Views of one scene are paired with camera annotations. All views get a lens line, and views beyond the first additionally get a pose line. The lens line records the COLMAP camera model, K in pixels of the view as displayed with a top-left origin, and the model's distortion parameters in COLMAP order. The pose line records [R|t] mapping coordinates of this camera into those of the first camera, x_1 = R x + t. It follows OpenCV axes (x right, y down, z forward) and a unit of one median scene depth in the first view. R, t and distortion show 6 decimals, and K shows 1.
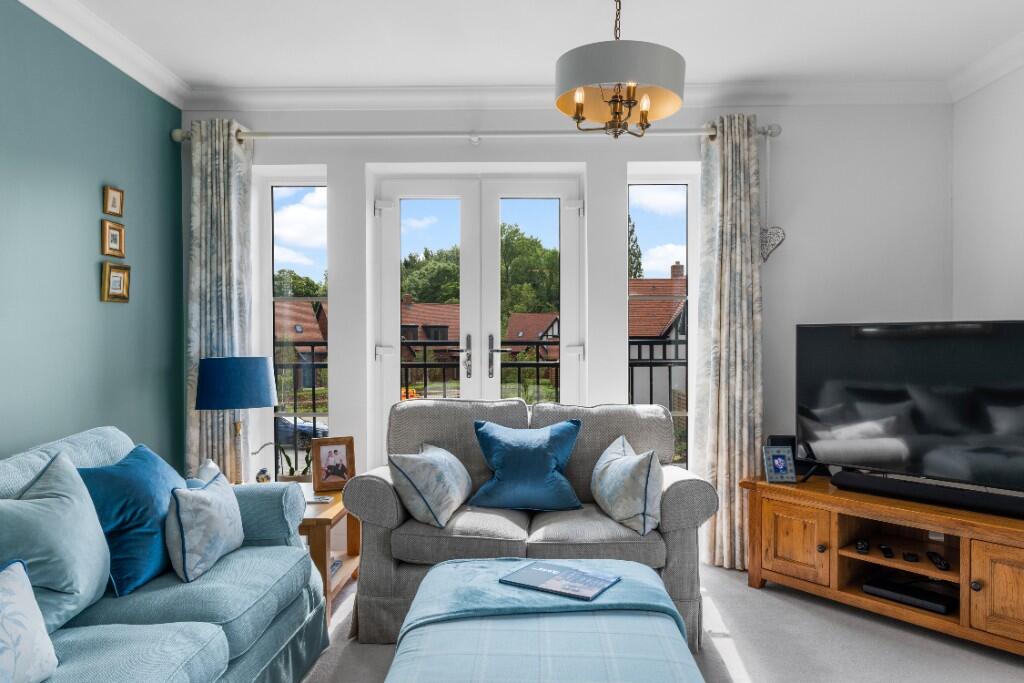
lens RADIAL K [[701.4, 0, 512.0], [0, 701.4, 341.5], [0, 0, 1]] dist [0.001300, -0.000477]
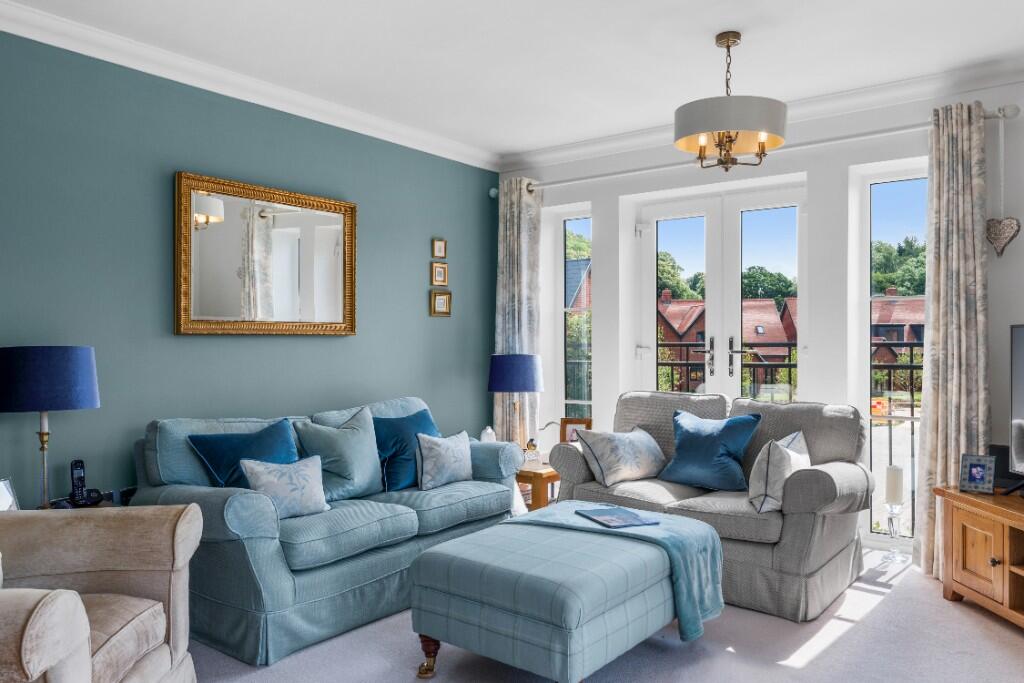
lens RADIAL K [[752.4, 0, 512.0], [0, 752.4, 341.5], [0, 0, 1]] dist [0.001798, 0.002419]
pose [[0.809724, -0.000991, -0.586810, 0.433849], [-0.000457, 0.999997, -0.002319, -0.000104], [0.586811, 0.002147, 0.809721, -0.174243]]
